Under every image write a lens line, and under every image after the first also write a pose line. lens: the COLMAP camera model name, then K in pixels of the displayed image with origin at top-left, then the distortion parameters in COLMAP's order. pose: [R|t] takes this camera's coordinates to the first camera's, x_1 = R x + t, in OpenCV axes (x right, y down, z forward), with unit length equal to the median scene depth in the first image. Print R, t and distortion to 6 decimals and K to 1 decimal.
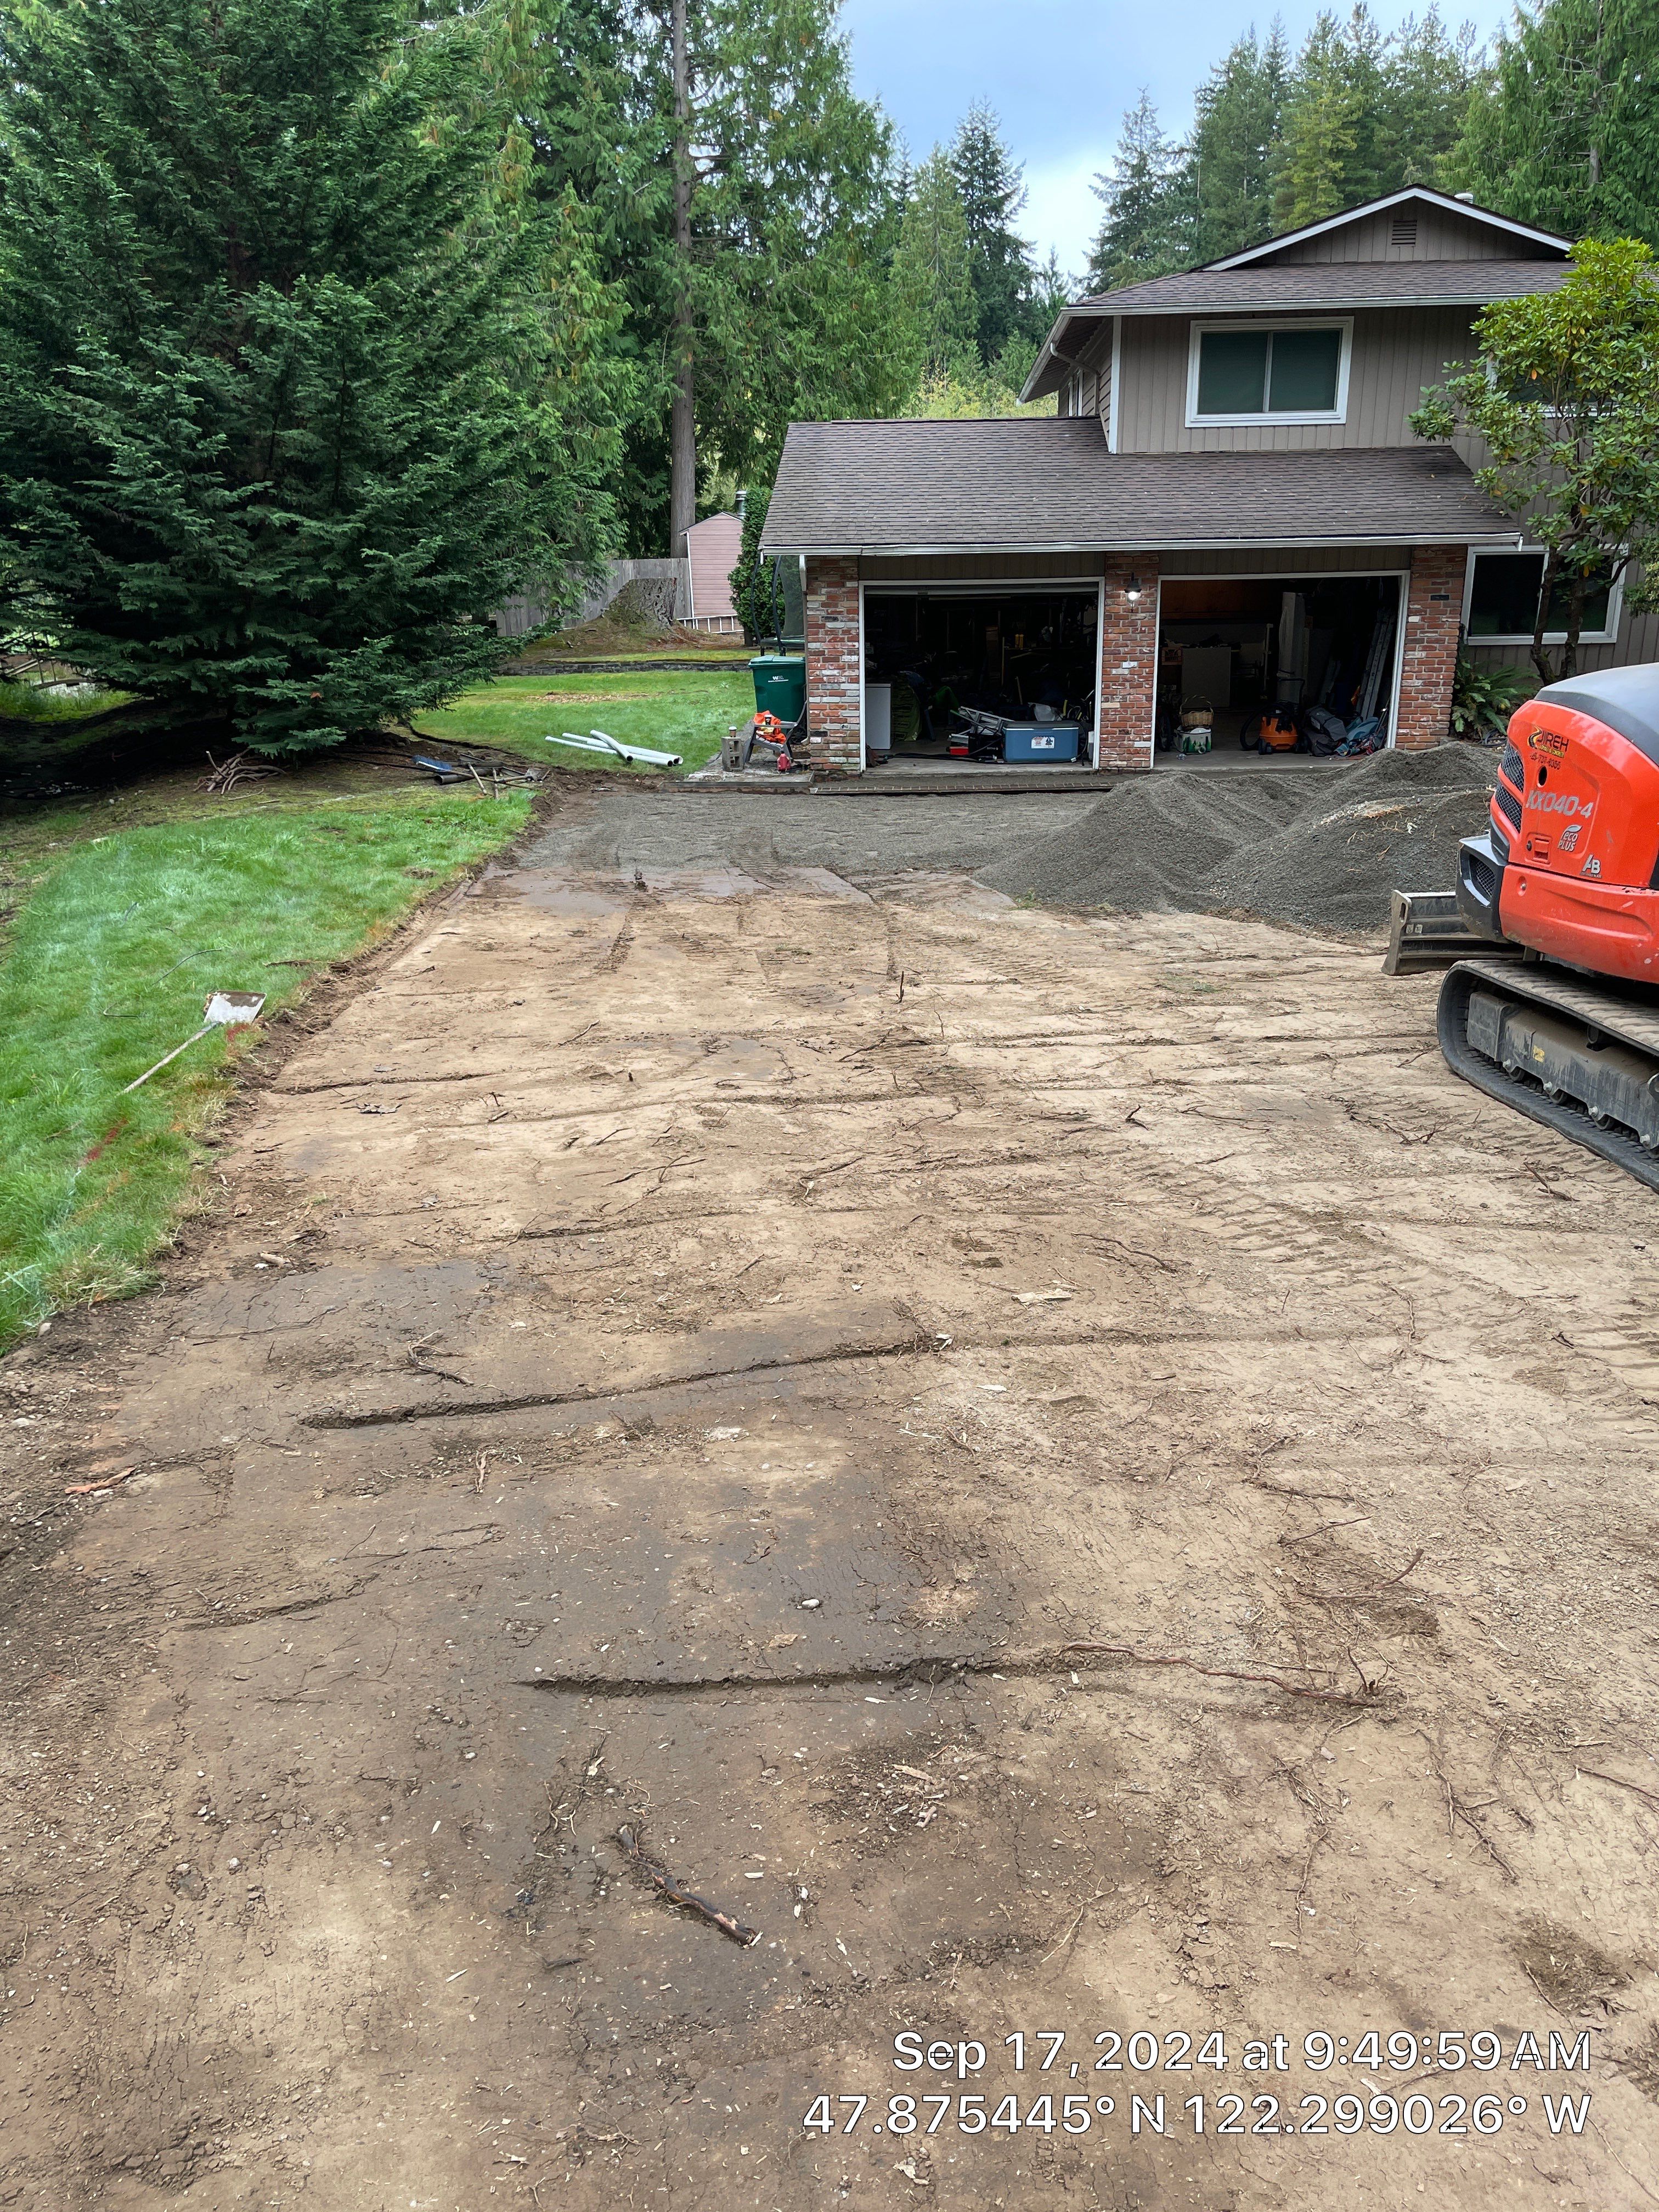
lens RADIAL K [[1658.2, 0, 853.7], [0, 1658.2, 1111.3], [0, 0, 1]] dist [0.088397, -0.128031]
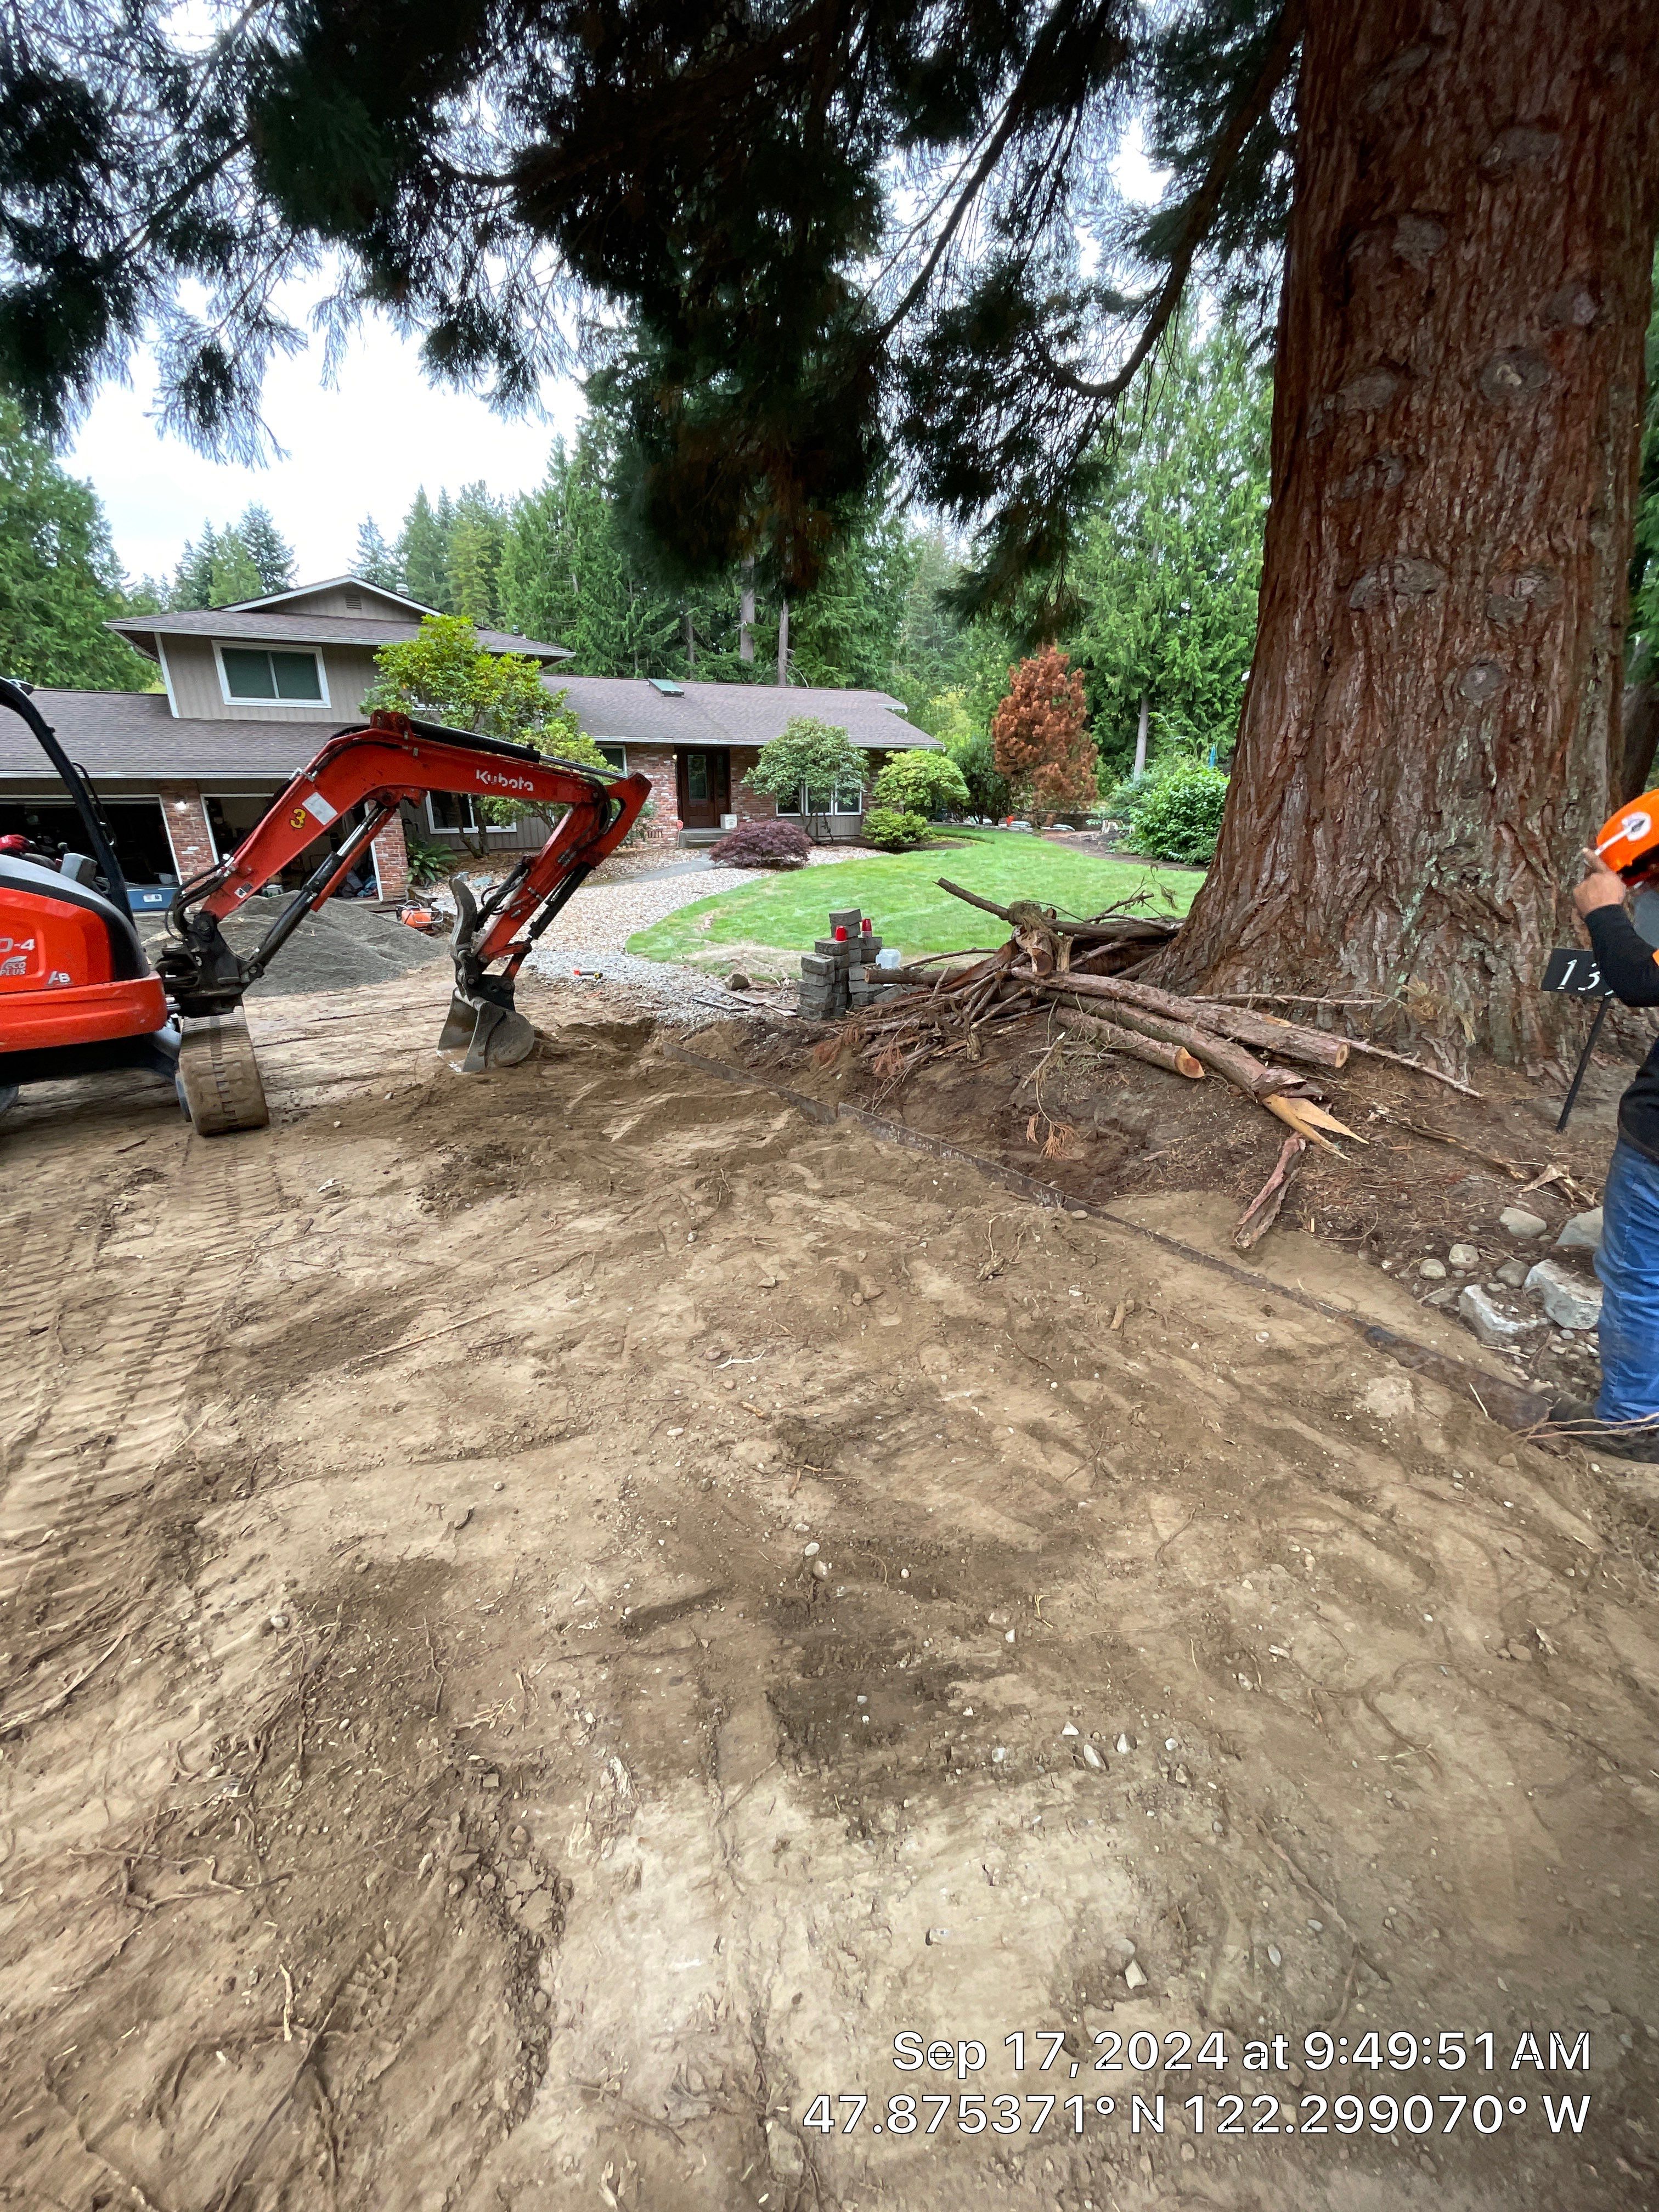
lens RADIAL K [[881.6, 0, 825.3], [0, 881.6, 1102.0], [0, 0, 1]] dist [-0.001997, 0.000051]
pose [[0.852789, -0.164489, 0.495675, 0.135759], [0.151641, 0.986204, 0.066379, 0.008361], [-0.499755, 0.018557, 0.865968, -0.028343]]
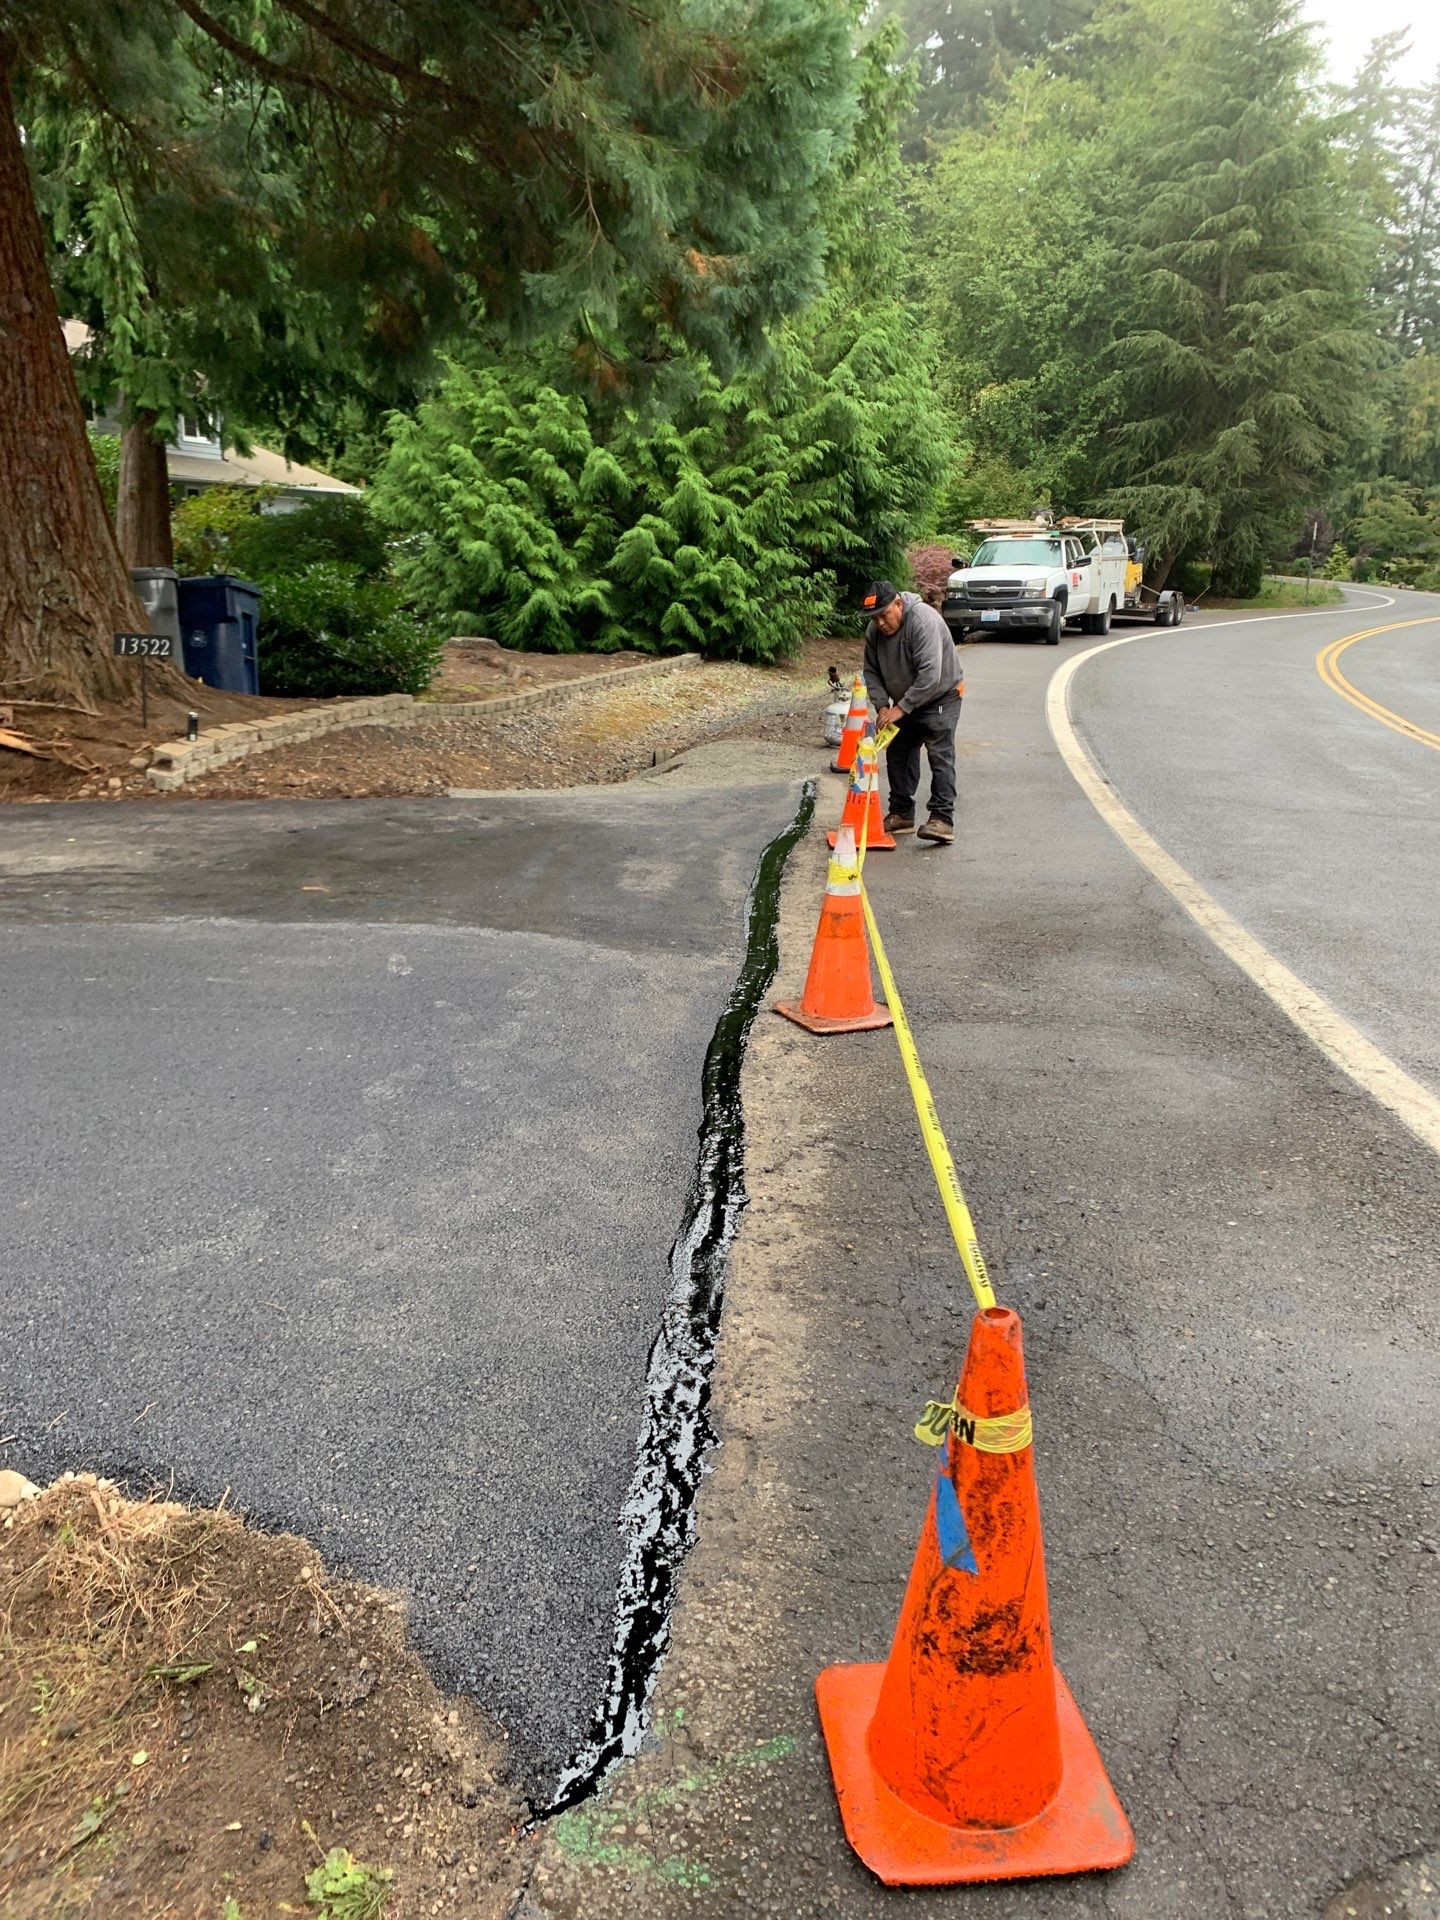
lens RADIAL K [[1441.3, 0, 719.1], [0, 1441.3, 970.1], [0, 0, 1]] dist [0.037083, -0.027600]
pose [[-0.028848, -0.274494, 0.961156, -0.066385], [0.266786, 0.924561, 0.272051, 0.026646], [-0.963324, 0.264271, 0.046560, -0.104759]]
